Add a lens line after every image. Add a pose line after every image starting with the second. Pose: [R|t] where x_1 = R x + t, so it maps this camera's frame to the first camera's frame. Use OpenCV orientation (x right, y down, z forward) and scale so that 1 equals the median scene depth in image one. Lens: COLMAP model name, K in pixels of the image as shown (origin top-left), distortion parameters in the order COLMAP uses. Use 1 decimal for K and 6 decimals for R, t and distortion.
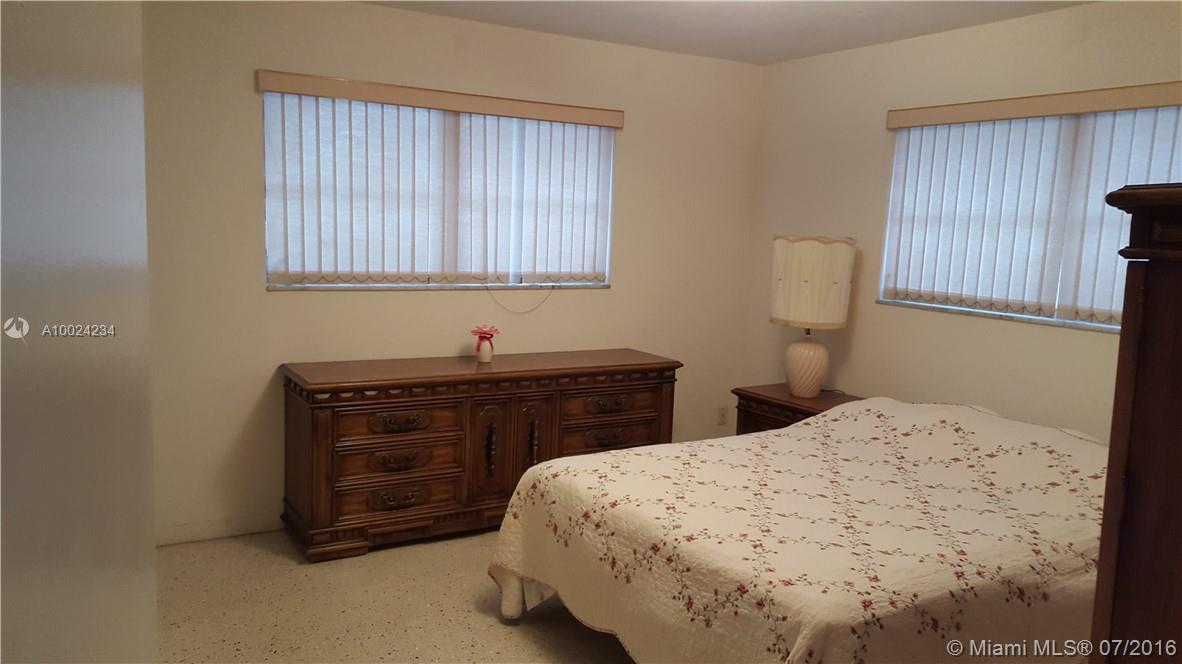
lens RADIAL K [[872.9, 0, 588.5], [0, 872.9, 328.4], [0, 0, 1]] dist [-0.006033, -0.009904]
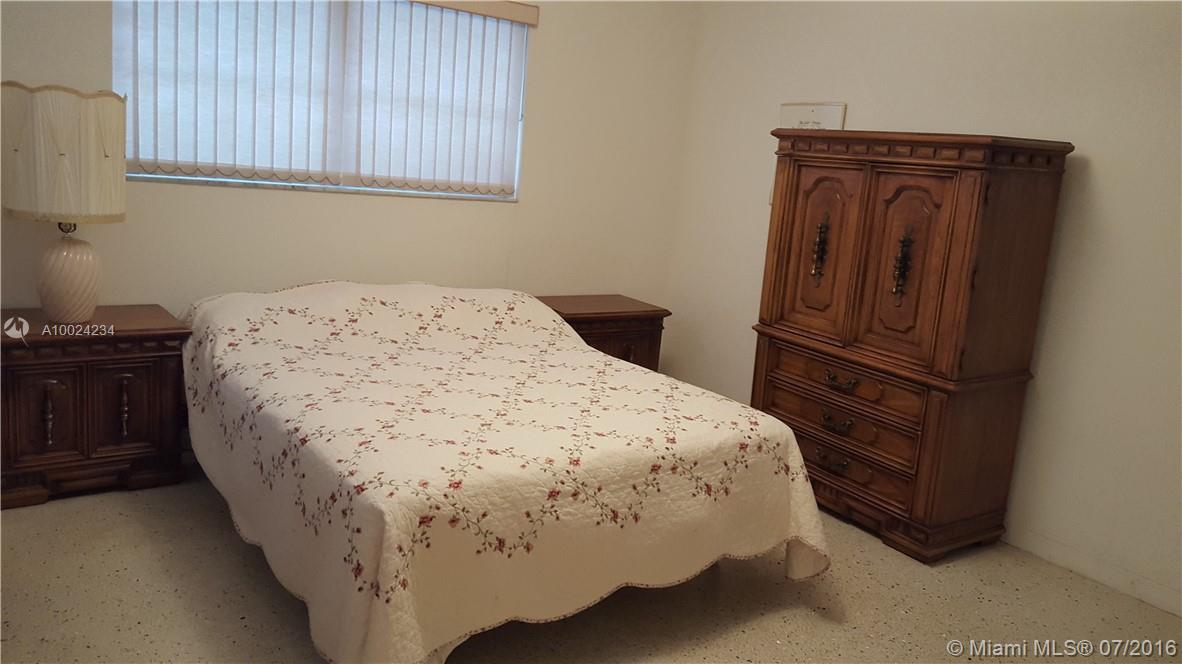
lens RADIAL K [[862.7, 0, 592.8], [0, 862.7, 303.8], [0, 0, 1]] dist [0.071173, -0.000253]
pose [[-0.077951, -0.214487, 0.973611, -0.718446], [0.022593, 0.975952, 0.216812, -0.121539], [-0.996701, 0.038898, -0.071230, 0.991764]]
